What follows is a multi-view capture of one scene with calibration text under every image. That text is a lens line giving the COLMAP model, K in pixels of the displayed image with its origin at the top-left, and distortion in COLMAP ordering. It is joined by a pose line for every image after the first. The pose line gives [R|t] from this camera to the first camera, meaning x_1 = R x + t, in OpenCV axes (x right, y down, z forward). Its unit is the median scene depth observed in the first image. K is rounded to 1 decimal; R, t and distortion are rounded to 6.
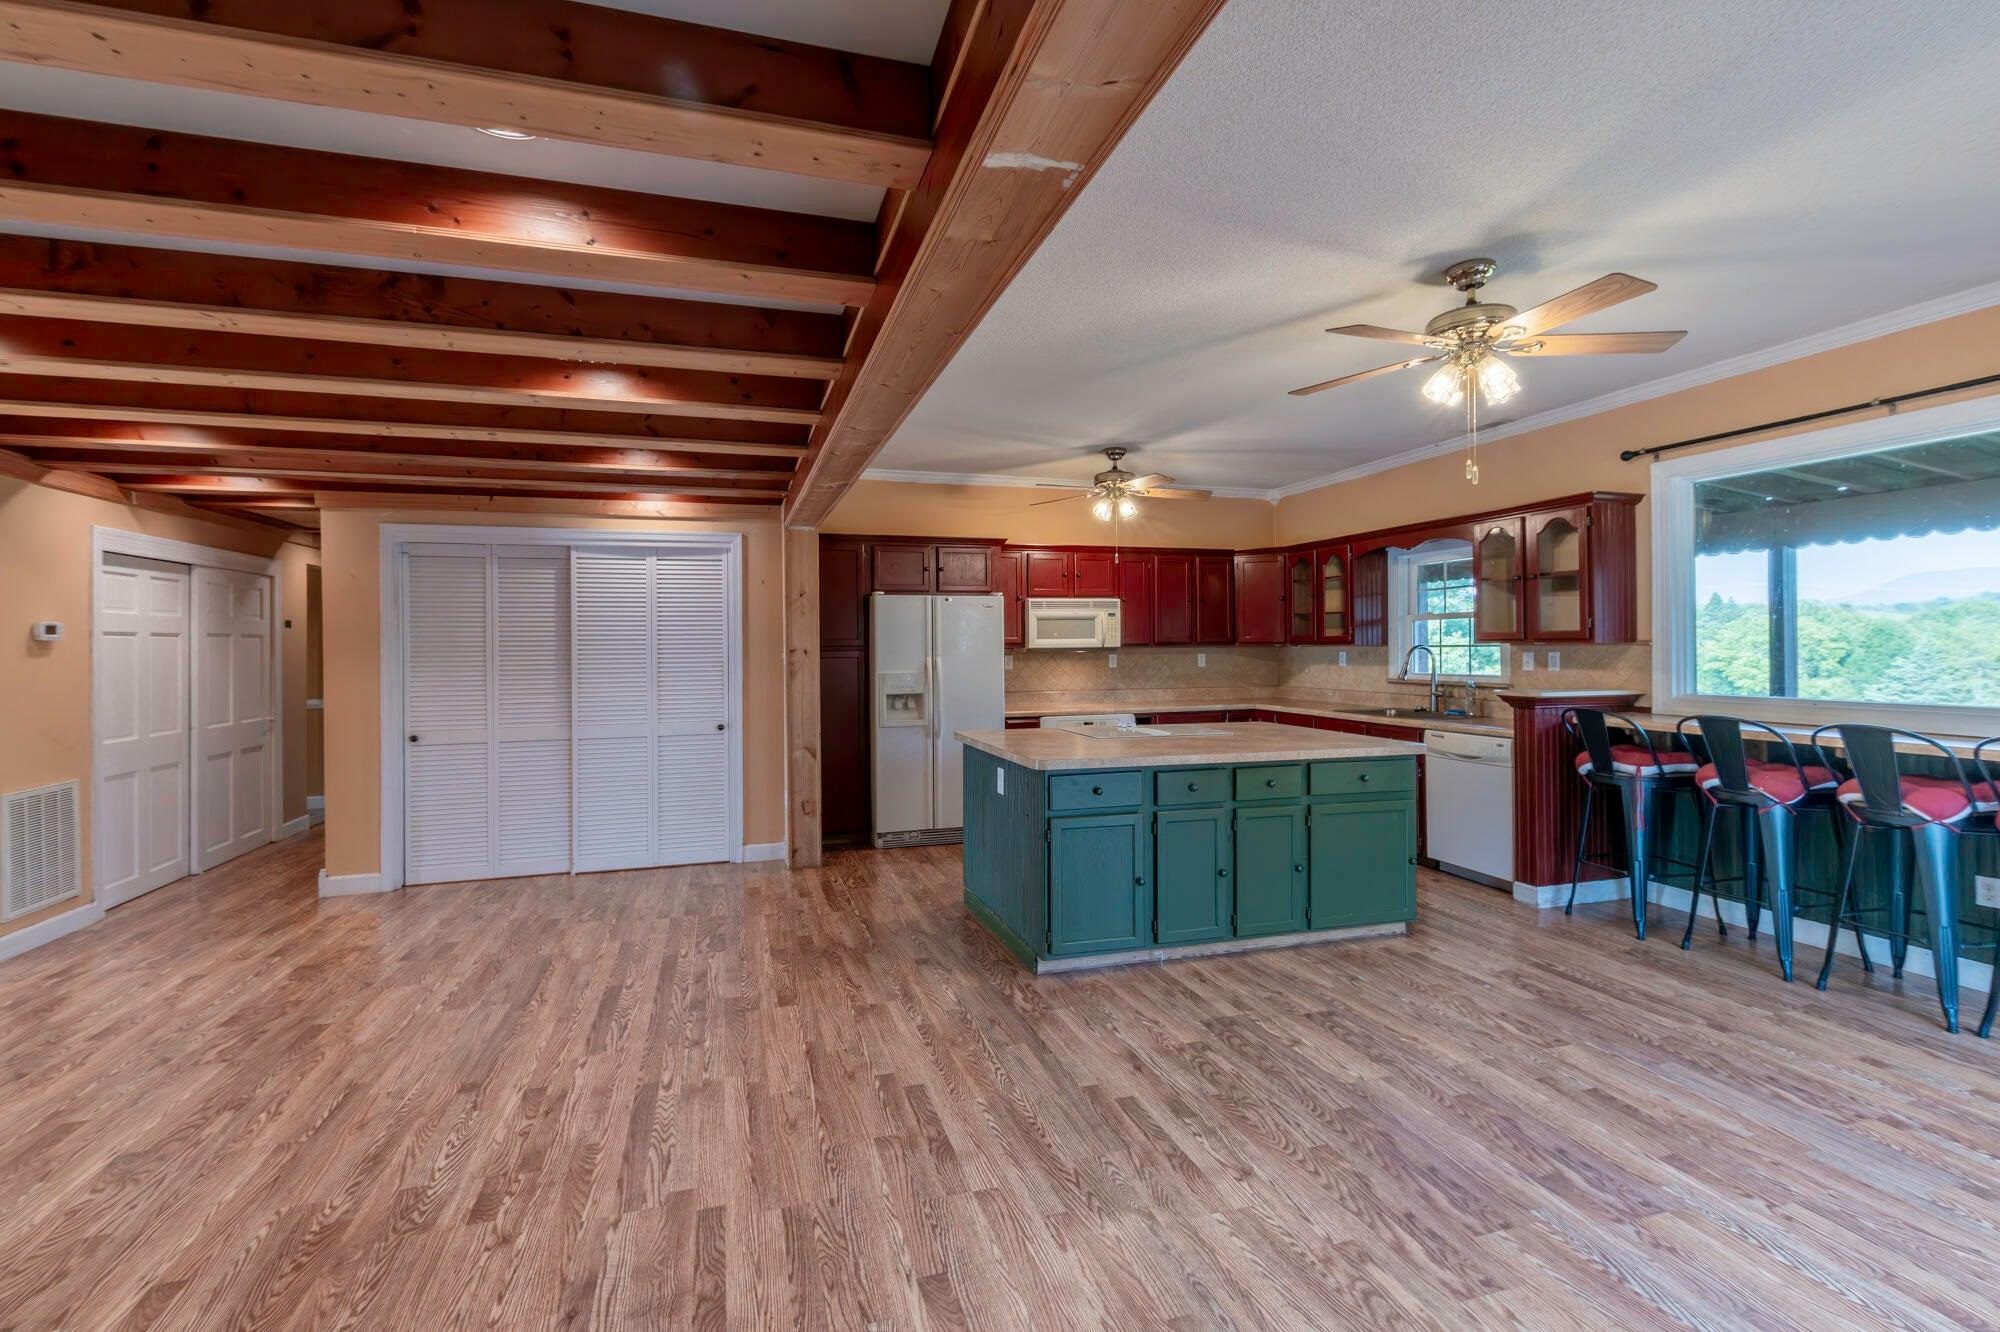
lens RADIAL K [[875.7, 0, 1010.7], [0, 875.7, 654.5], [0, 0, 1]] dist [0.012112, -0.002389]
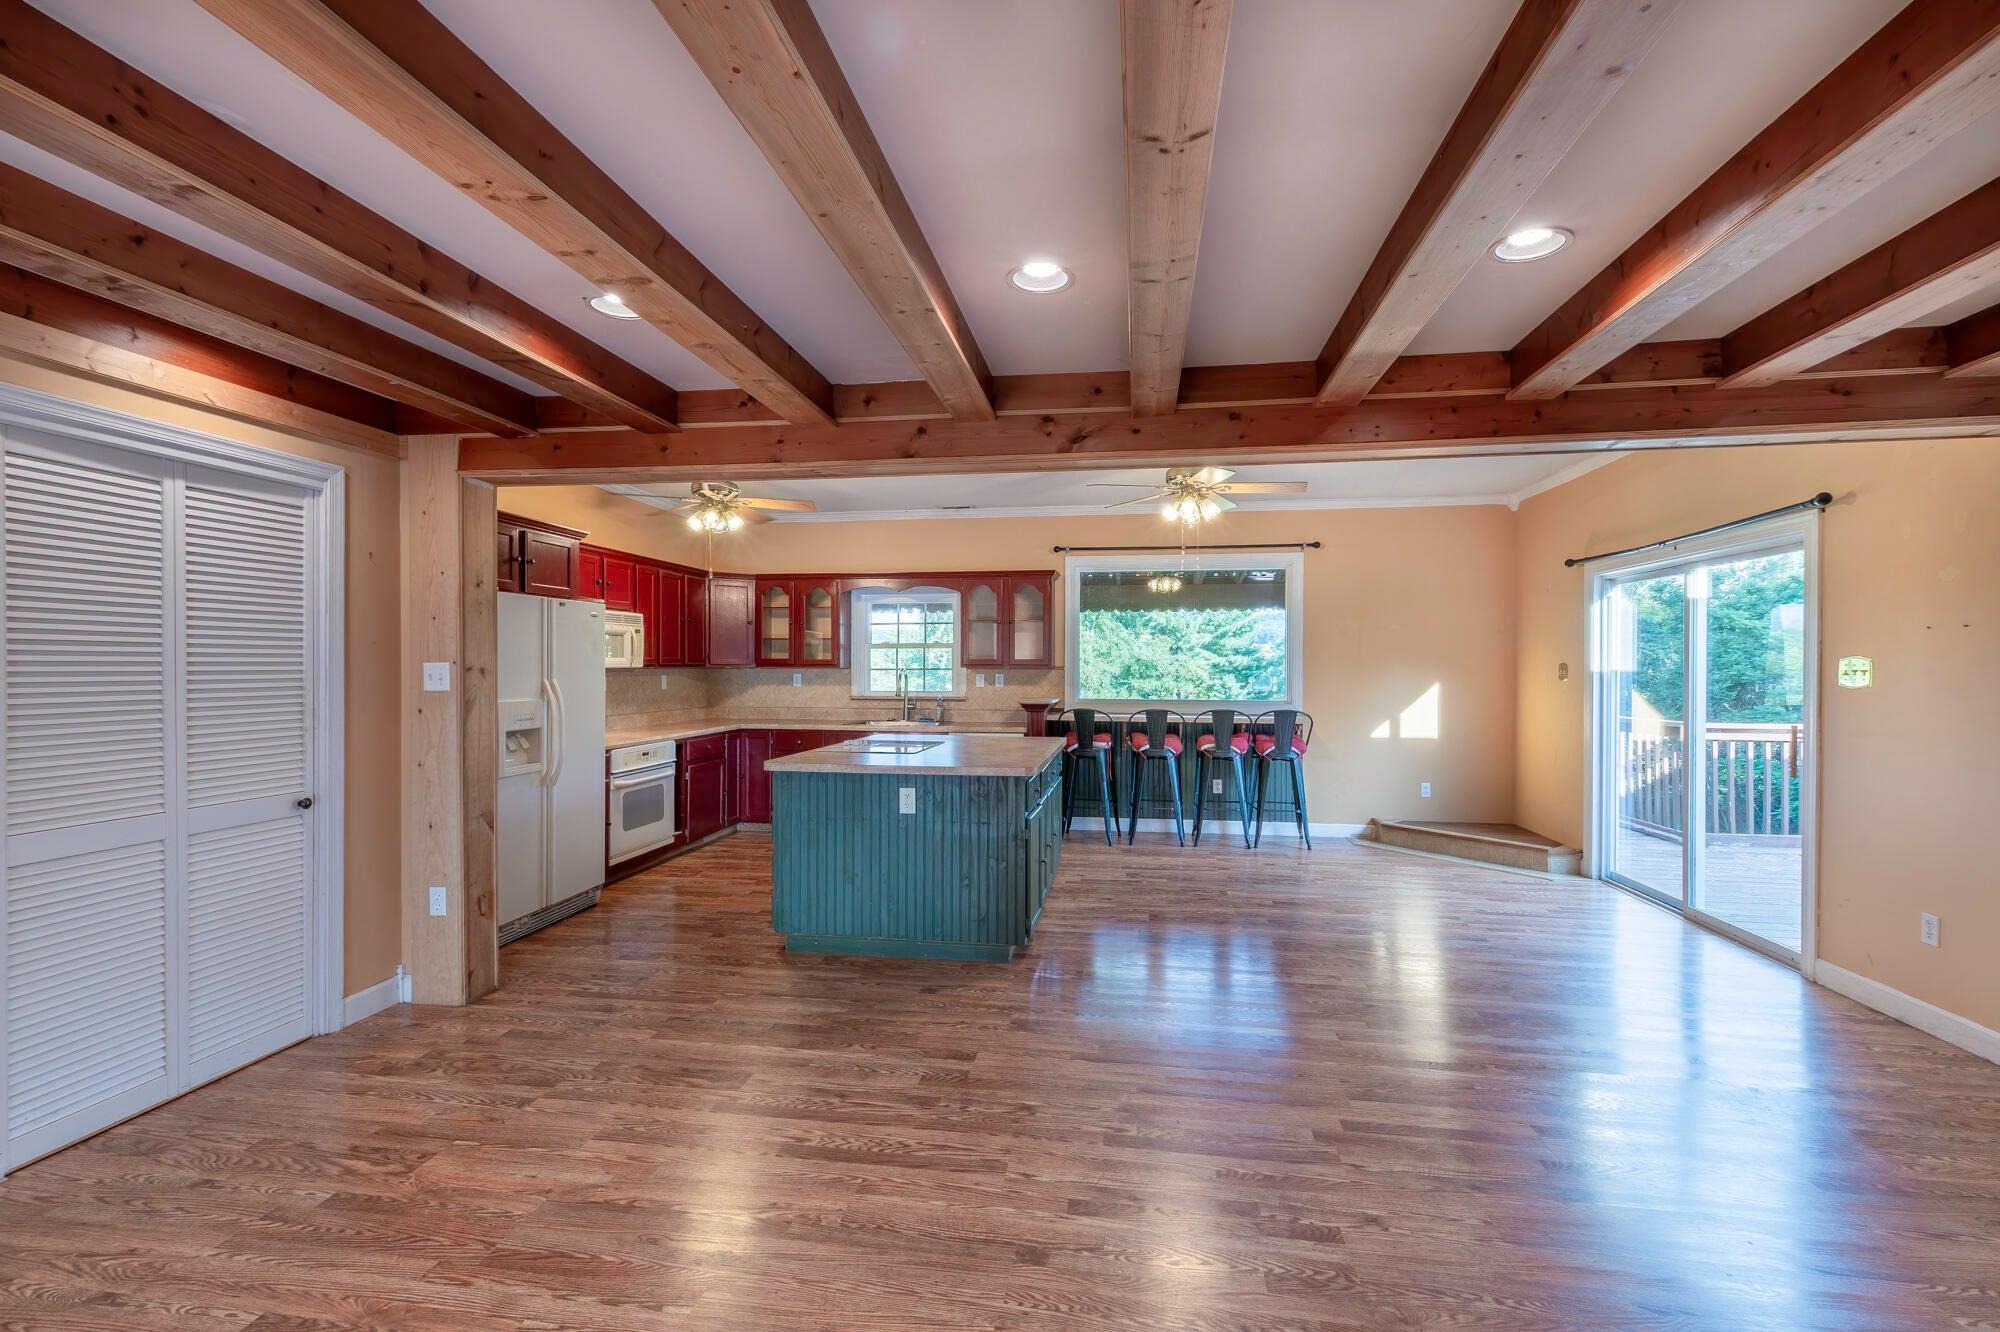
lens RADIAL K [[875.7, 0, 984.2], [0, 875.7, 687.8], [0, 0, 1]] dist [0.012112, -0.002389]
pose [[0.442572, -0.012197, 0.896650, -0.684996], [0.002698, 0.999921, 0.012270, 0.002672], [-0.896729, -0.003011, 0.442570, 0.377903]]
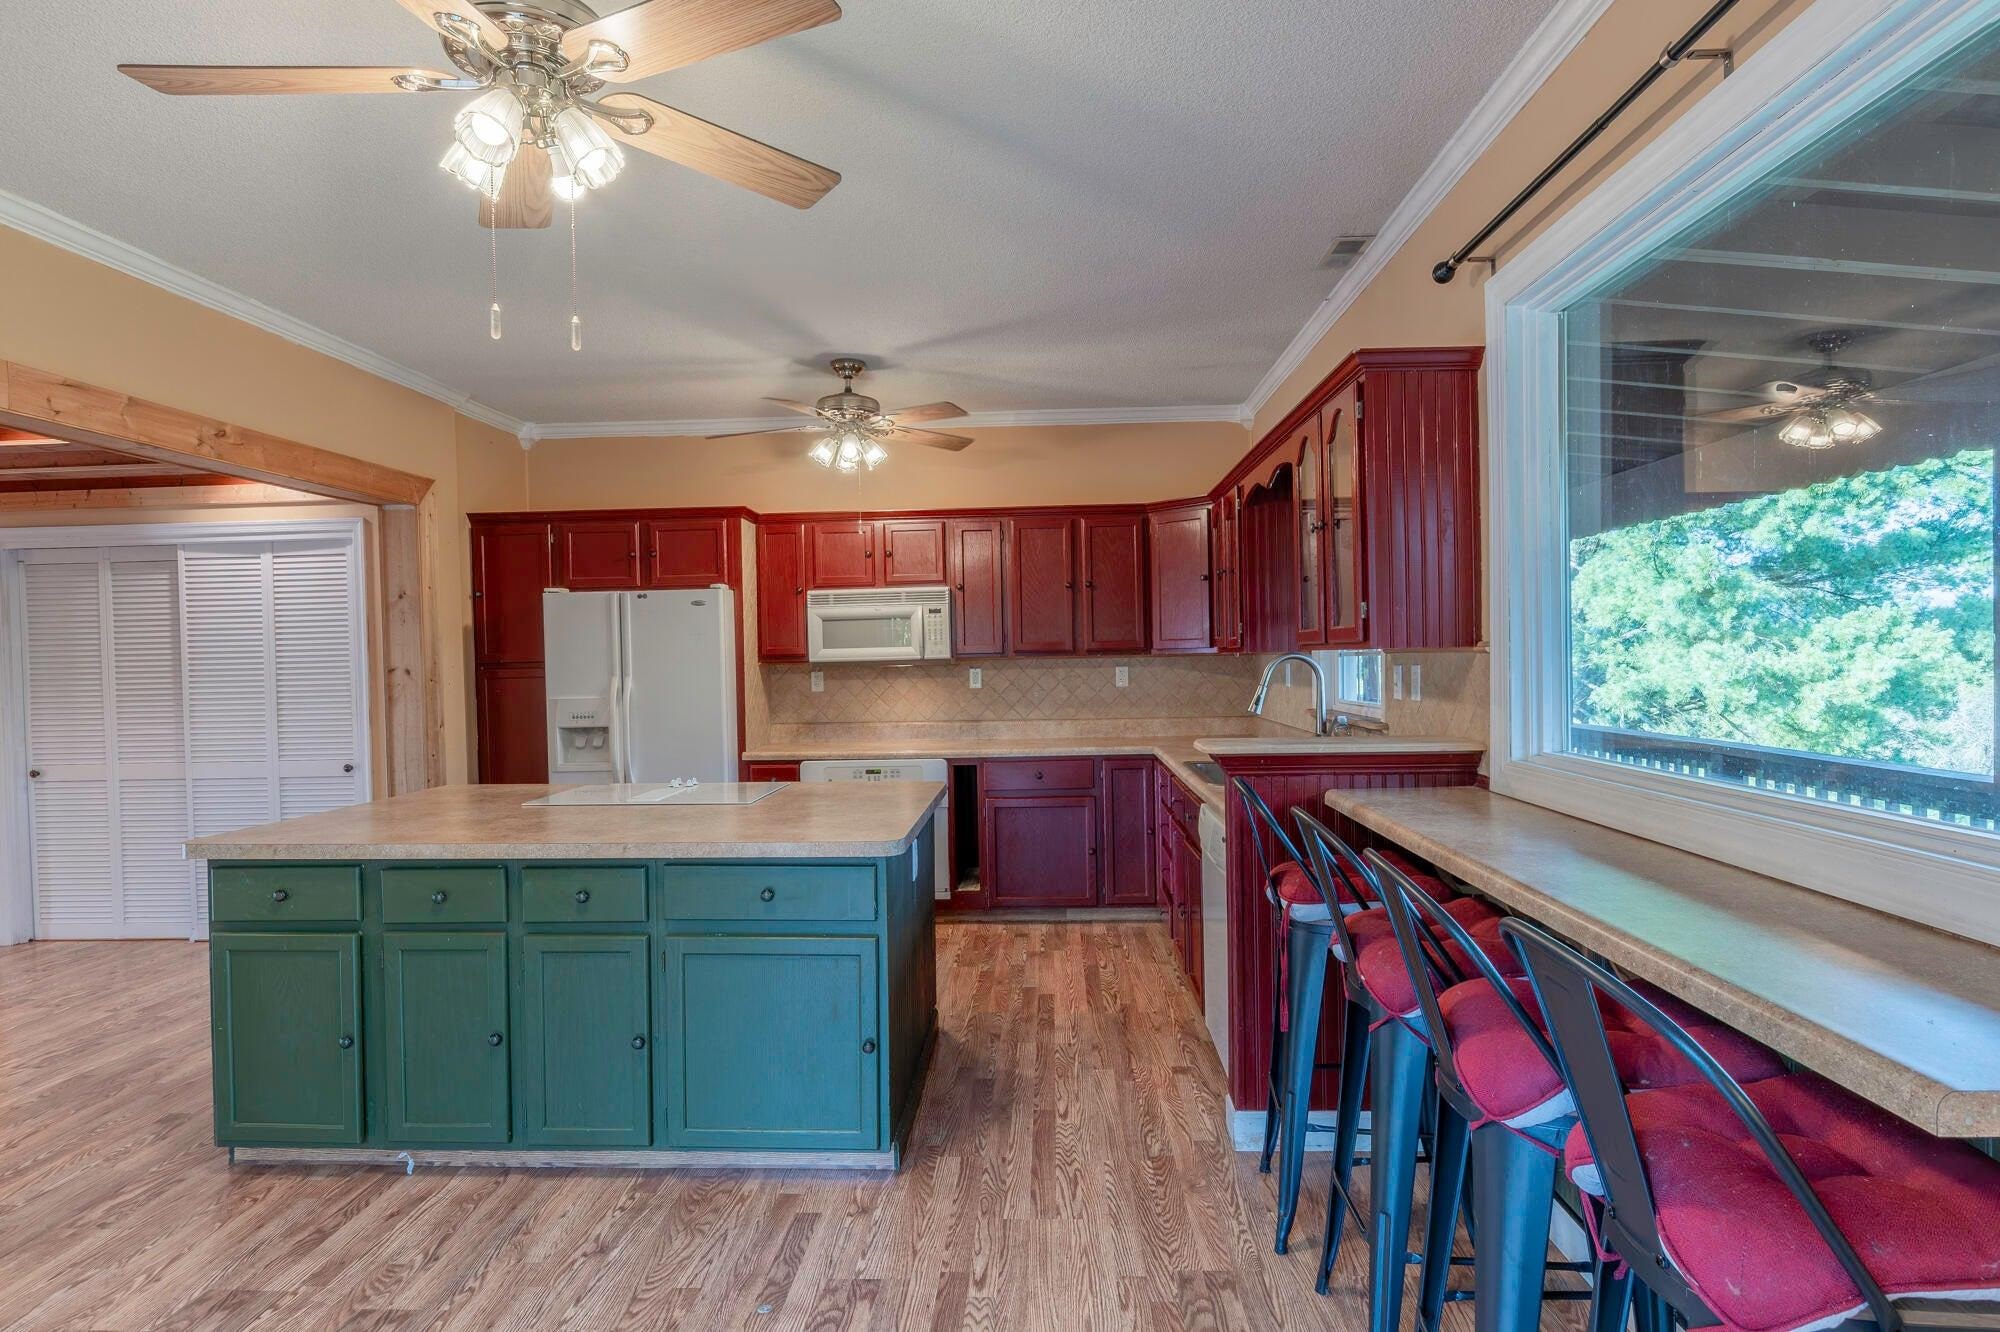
lens RADIAL K [[1119.7, 0, 1034.6], [0, 1119.7, 665.1], [0, 0, 1]] dist [0.014811, -0.004022]
pose [[0.938478, -0.007334, -0.345262, 0.627567], [0.008498, 0.999962, 0.001856, -0.005832], [0.345235, -0.004676, 0.938504, 0.287642]]
